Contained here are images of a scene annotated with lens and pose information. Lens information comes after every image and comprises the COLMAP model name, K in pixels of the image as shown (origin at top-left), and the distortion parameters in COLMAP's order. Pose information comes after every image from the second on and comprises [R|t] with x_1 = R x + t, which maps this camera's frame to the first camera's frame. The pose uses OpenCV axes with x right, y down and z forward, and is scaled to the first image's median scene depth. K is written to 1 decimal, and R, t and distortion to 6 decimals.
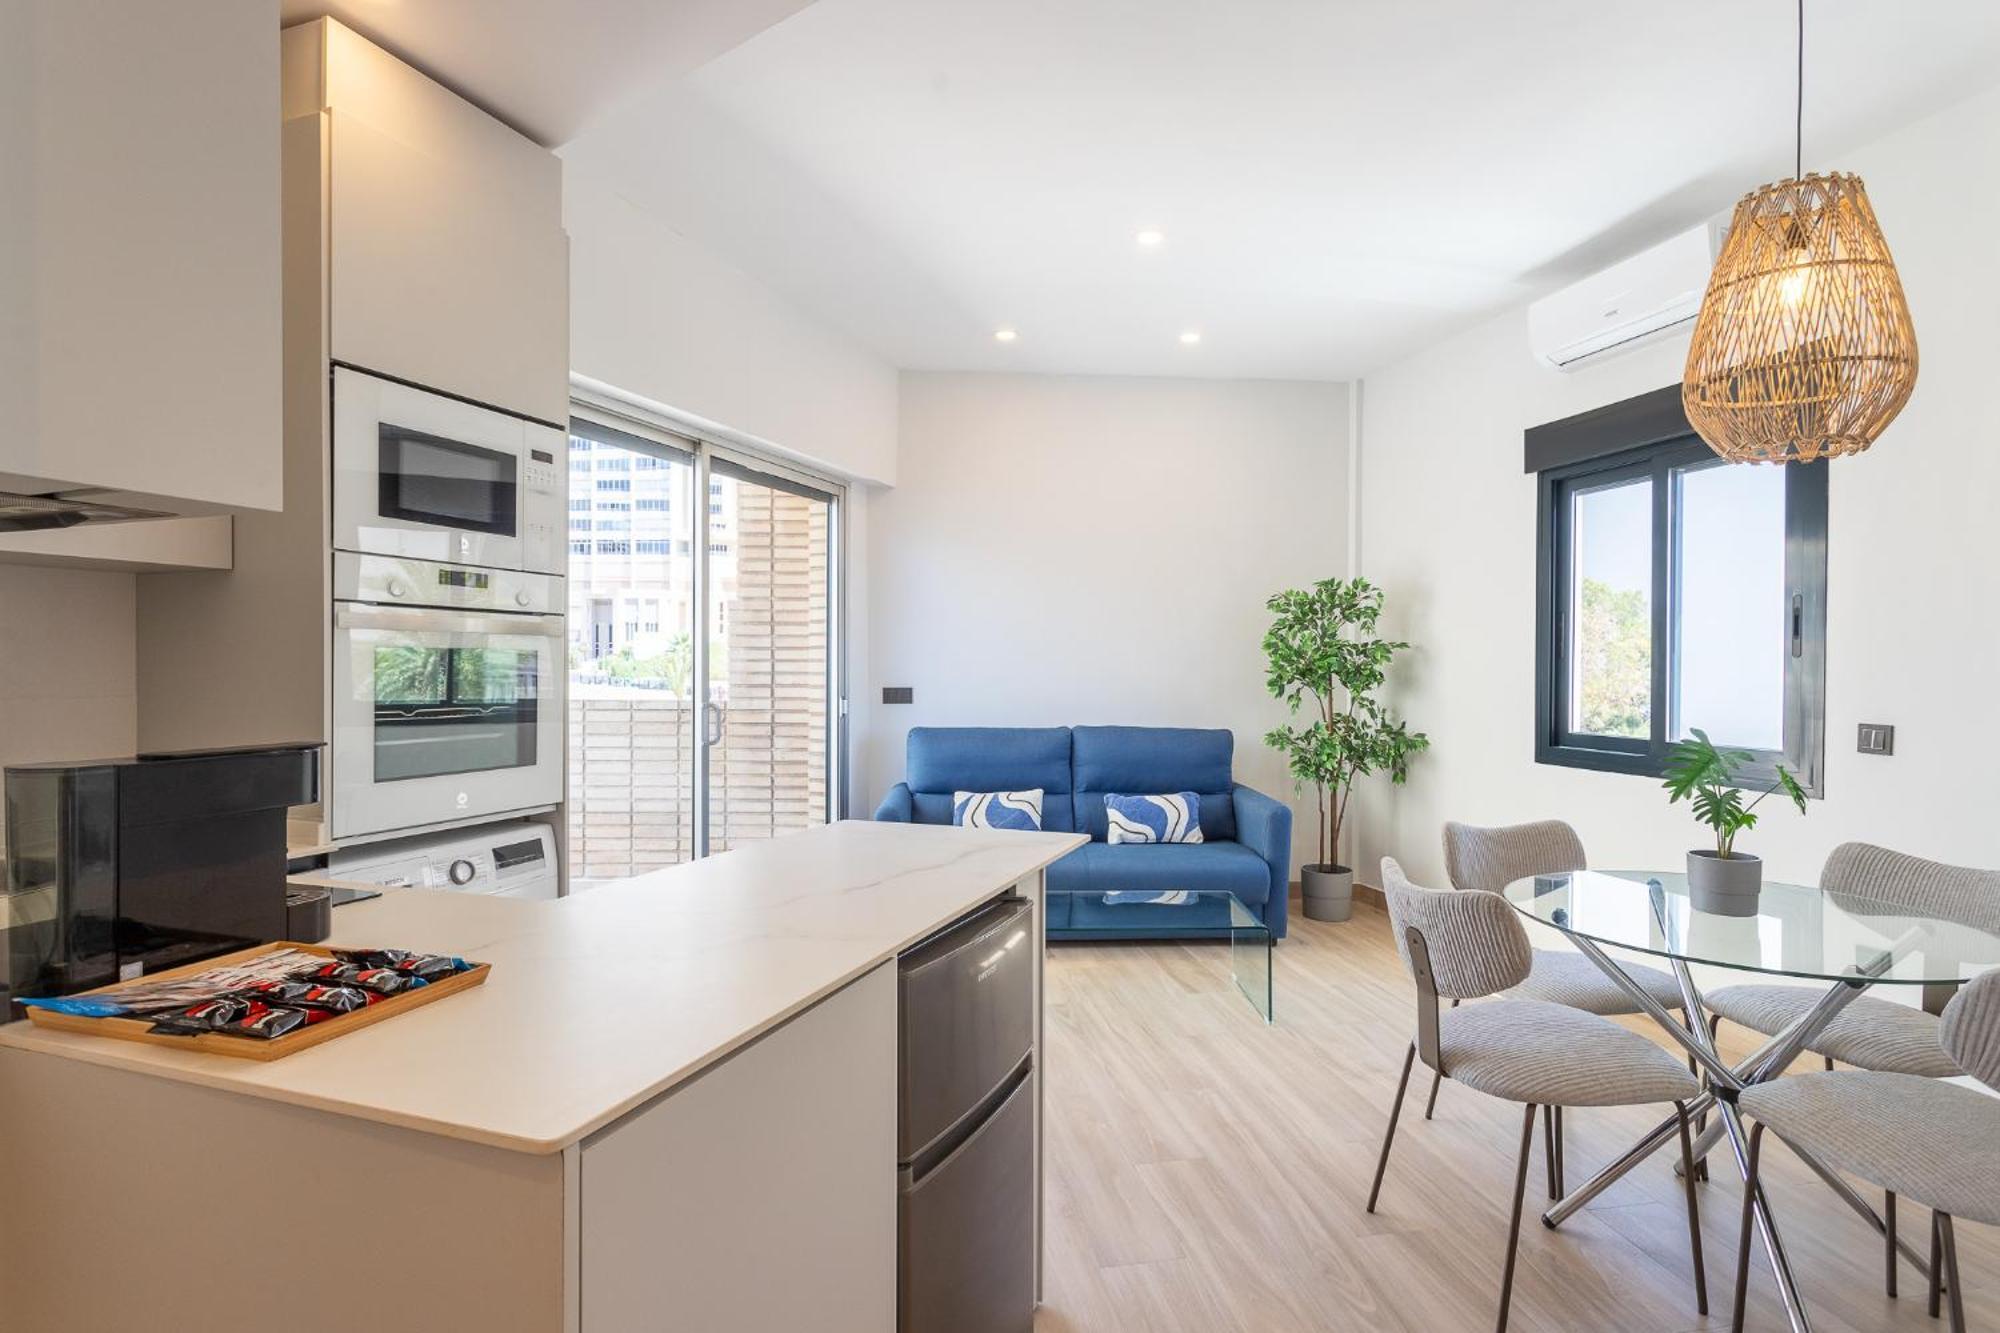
lens RADIAL K [[1149.7, 0, 1000.0], [0, 1149.7, 666.5], [0, 0, 1]] dist [0.025462, 0.000415]
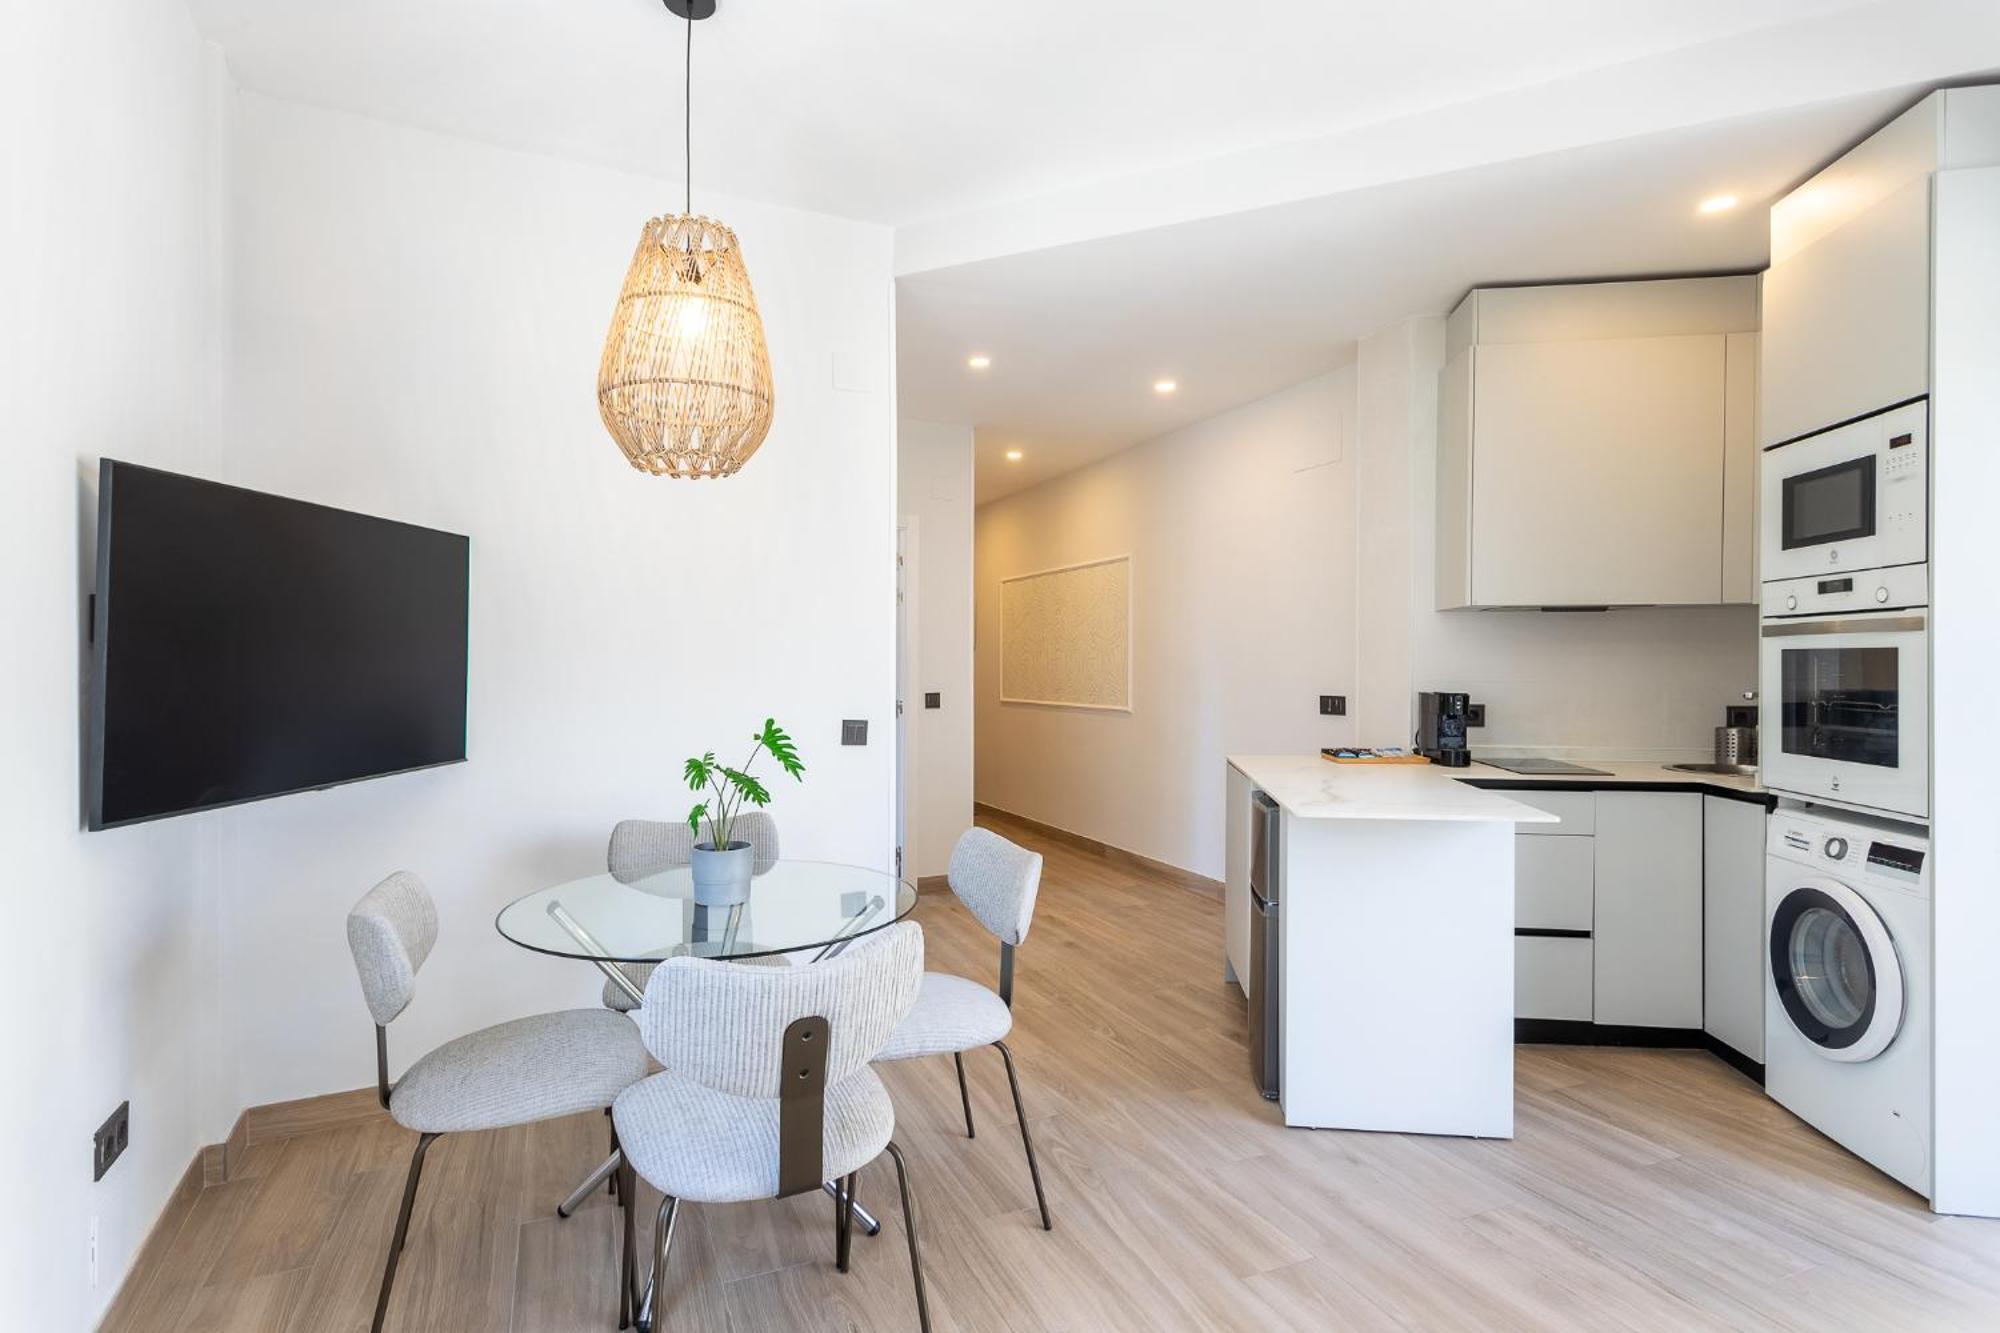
lens RADIAL K [[1038.3, 0, 1002.0], [0, 1038.3, 649.7], [0, 0, 1]] dist [0.011773, 0.000191]
pose [[-0.977821, -0.012504, -0.209069, 0.495768], [-0.011077, 0.999907, -0.007995, 0.003009], [0.209149, -0.005502, -0.977868, 1.680648]]
